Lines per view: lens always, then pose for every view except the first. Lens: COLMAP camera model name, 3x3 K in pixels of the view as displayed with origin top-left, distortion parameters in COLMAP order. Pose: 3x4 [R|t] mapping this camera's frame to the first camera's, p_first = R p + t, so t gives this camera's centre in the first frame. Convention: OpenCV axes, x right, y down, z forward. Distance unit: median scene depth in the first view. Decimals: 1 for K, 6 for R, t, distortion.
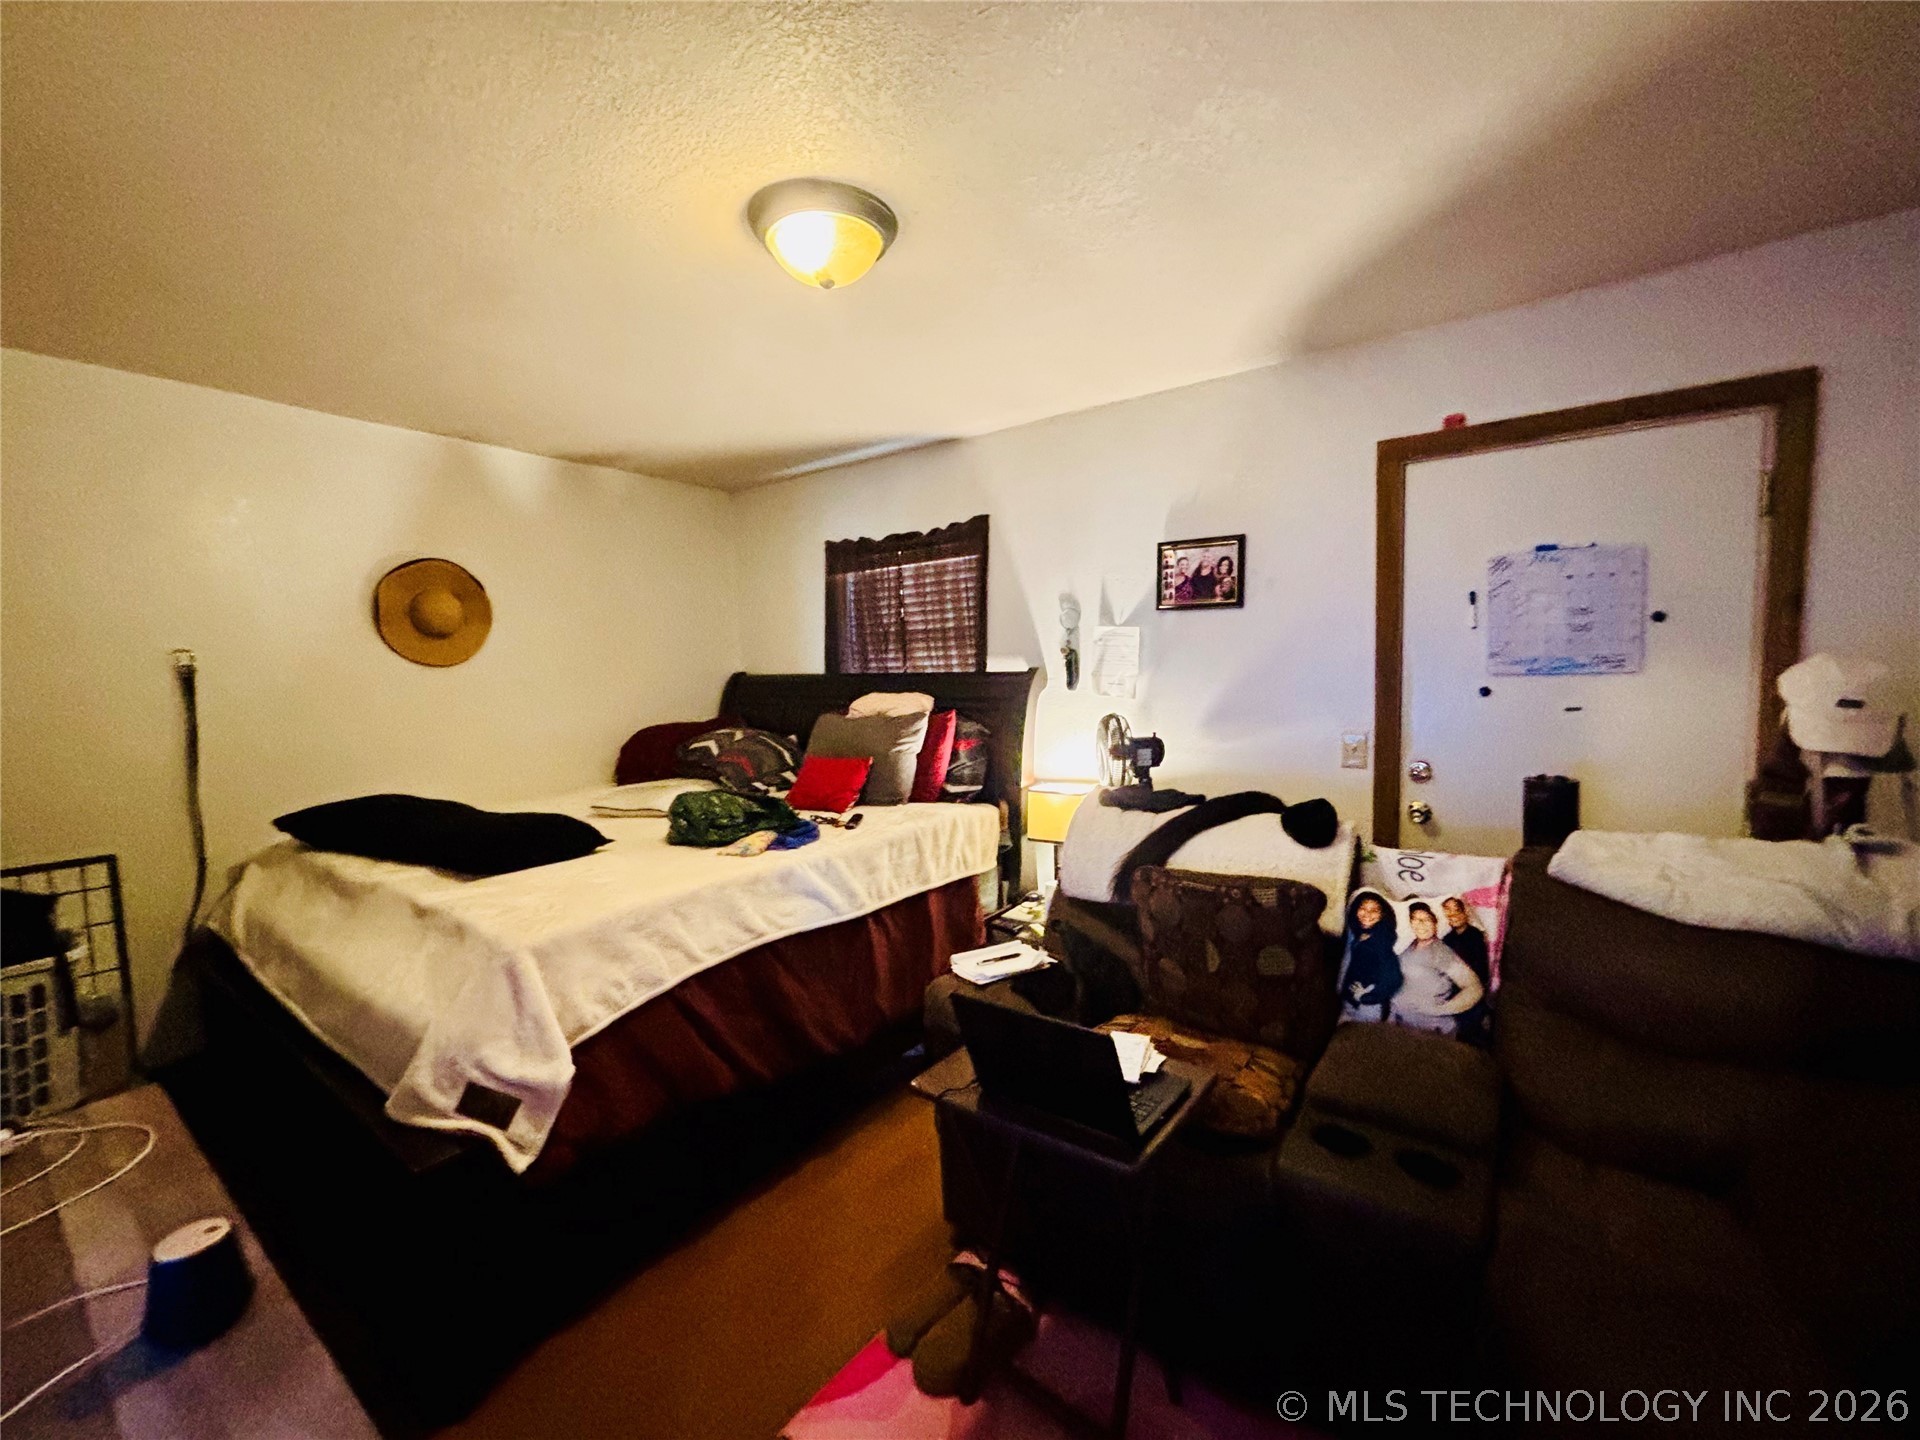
lens RADIAL K [[777.4, 0, 953.3], [0, 777.4, 720.6], [0, 0, 1]] dist [0.002122, -0.000140]
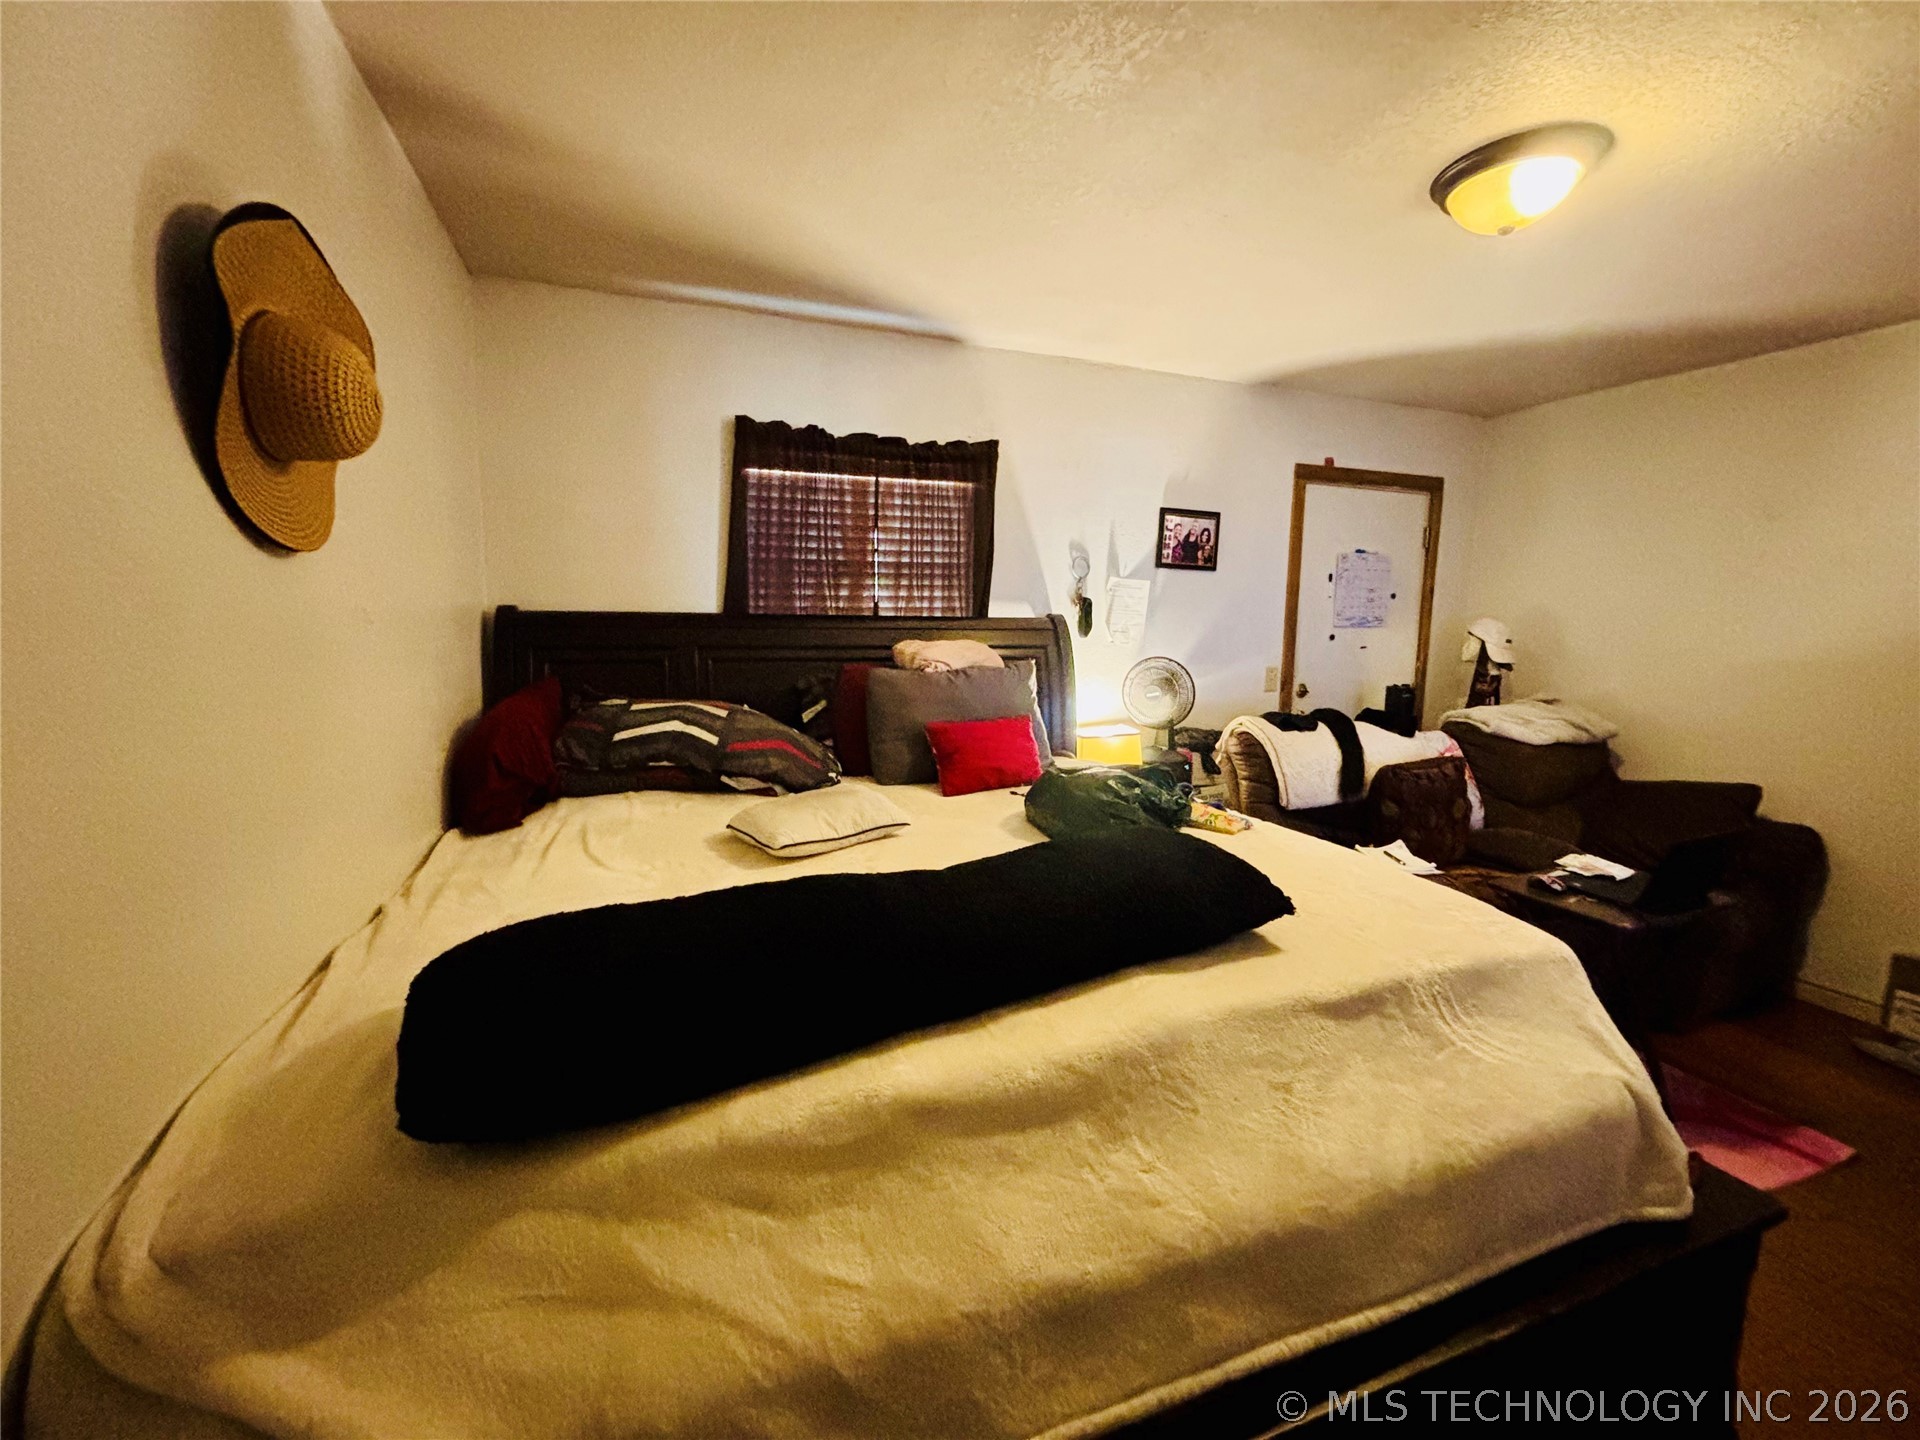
lens RADIAL K [[777.4, 0, 954.3], [0, 777.4, 722.8], [0, 0, 1]] dist [0.002122, -0.000140]
pose [[0.528585, -0.085381, 0.844575, -0.888025], [0.040763, 0.996334, 0.075211, -0.011686], [-0.847901, -0.005327, 0.530128, 0.651777]]
